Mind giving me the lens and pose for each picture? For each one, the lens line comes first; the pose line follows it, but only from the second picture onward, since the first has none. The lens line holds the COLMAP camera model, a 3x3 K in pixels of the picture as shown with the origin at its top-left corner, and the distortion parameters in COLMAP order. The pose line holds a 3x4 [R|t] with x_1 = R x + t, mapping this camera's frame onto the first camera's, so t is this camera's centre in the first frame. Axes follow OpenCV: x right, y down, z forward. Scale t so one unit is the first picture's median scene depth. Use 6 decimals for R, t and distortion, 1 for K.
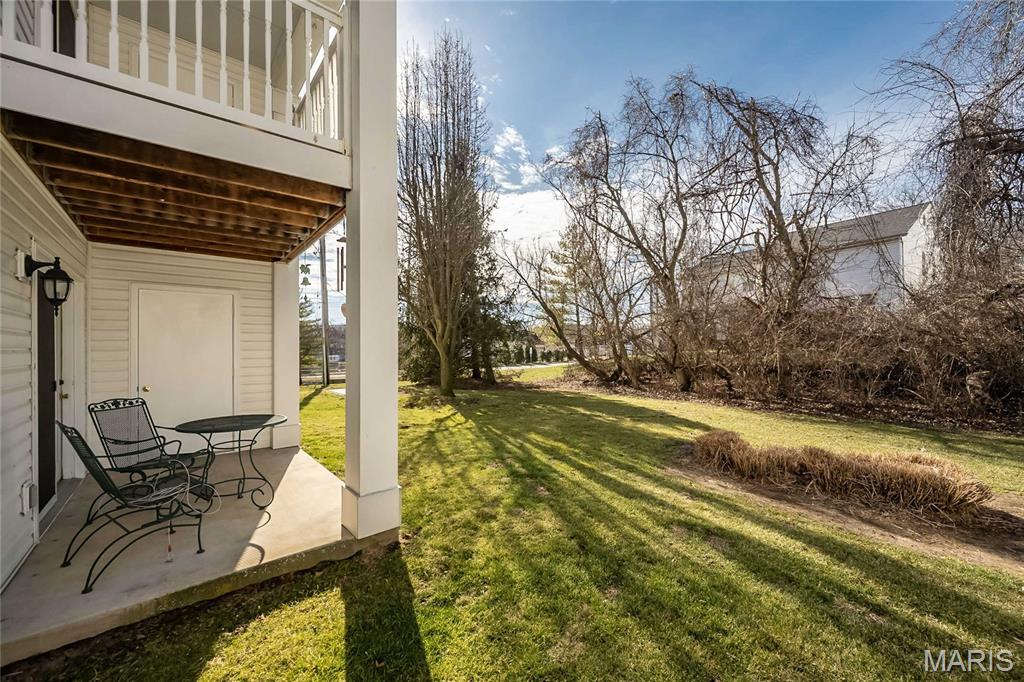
lens RADIAL K [[402.3, 0, 516.2], [0, 402.3, 344.4], [0, 0, 1]] dist [-0.004589, 0.000083]
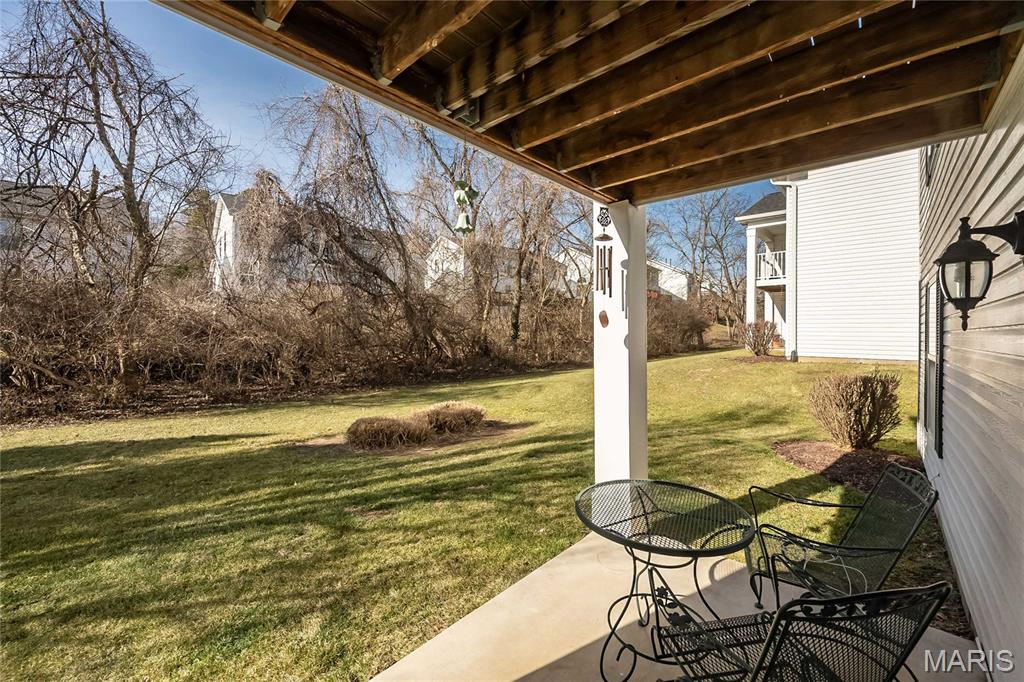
lens RADIAL K [[402.3, 0, 516.4], [0, 402.3, 338.3], [0, 0, 1]] dist [-0.004589, 0.000083]
pose [[-0.115922, -0.006408, 0.993238, -0.879749], [-0.008222, 0.999951, 0.005491, -0.031637], [-0.993224, -0.007530, -0.115969, 0.902372]]
